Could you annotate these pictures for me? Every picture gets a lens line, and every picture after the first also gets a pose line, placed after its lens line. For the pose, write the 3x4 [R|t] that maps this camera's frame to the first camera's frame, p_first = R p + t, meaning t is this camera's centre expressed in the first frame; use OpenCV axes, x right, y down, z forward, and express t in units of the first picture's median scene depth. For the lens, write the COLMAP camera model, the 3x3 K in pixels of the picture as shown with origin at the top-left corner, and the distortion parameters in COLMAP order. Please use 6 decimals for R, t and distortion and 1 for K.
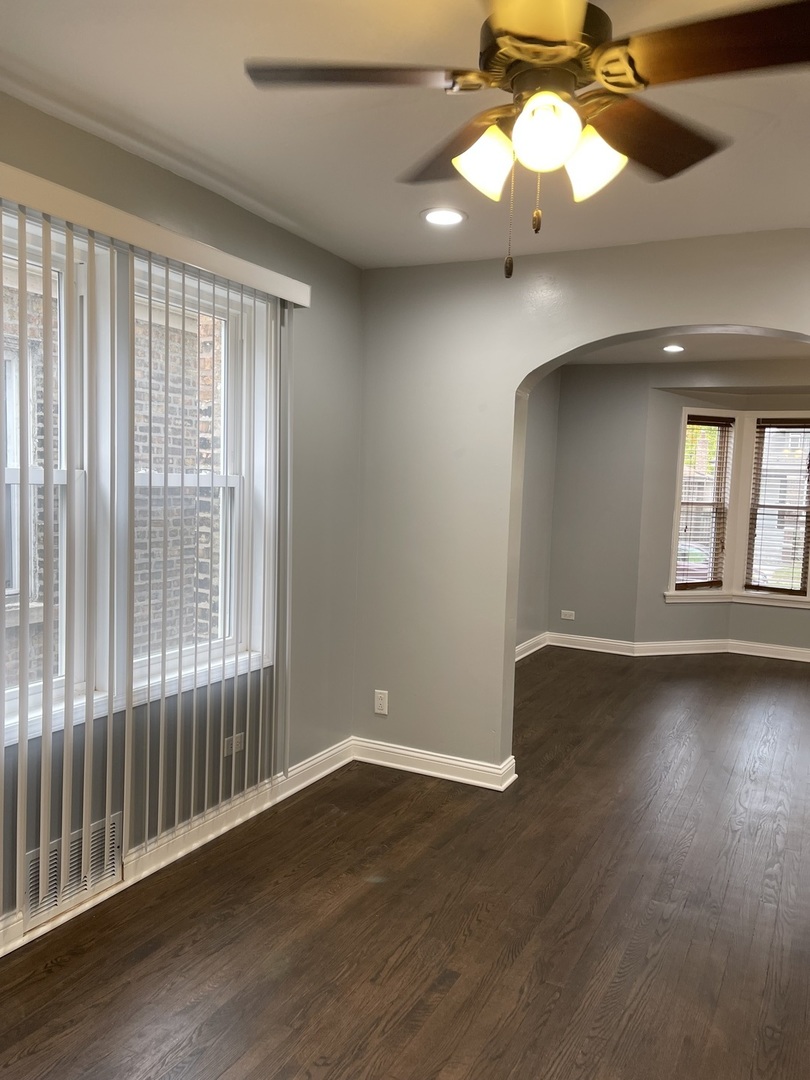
lens RADIAL K [[815.9, 0, 412.7], [0, 815.9, 546.1], [0, 0, 1]] dist [0.044863, -0.017719]
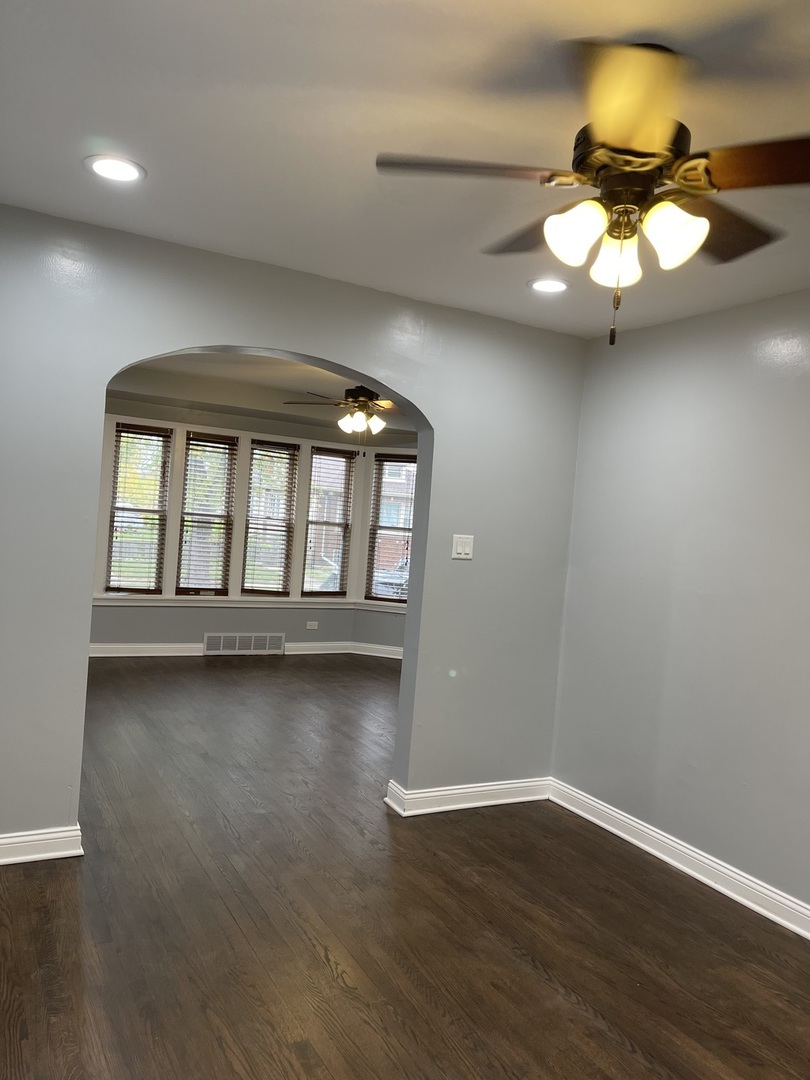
lens RADIAL K [[815.9, 0, 413.6], [0, 815.9, 532.8], [0, 0, 1]] dist [0.044863, -0.017719]
pose [[0.573927, -0.002415, 0.818903, -0.347034], [0.006090, 0.999981, -0.001319, -0.027047], [-0.818884, 0.005744, 0.573930, 0.200063]]
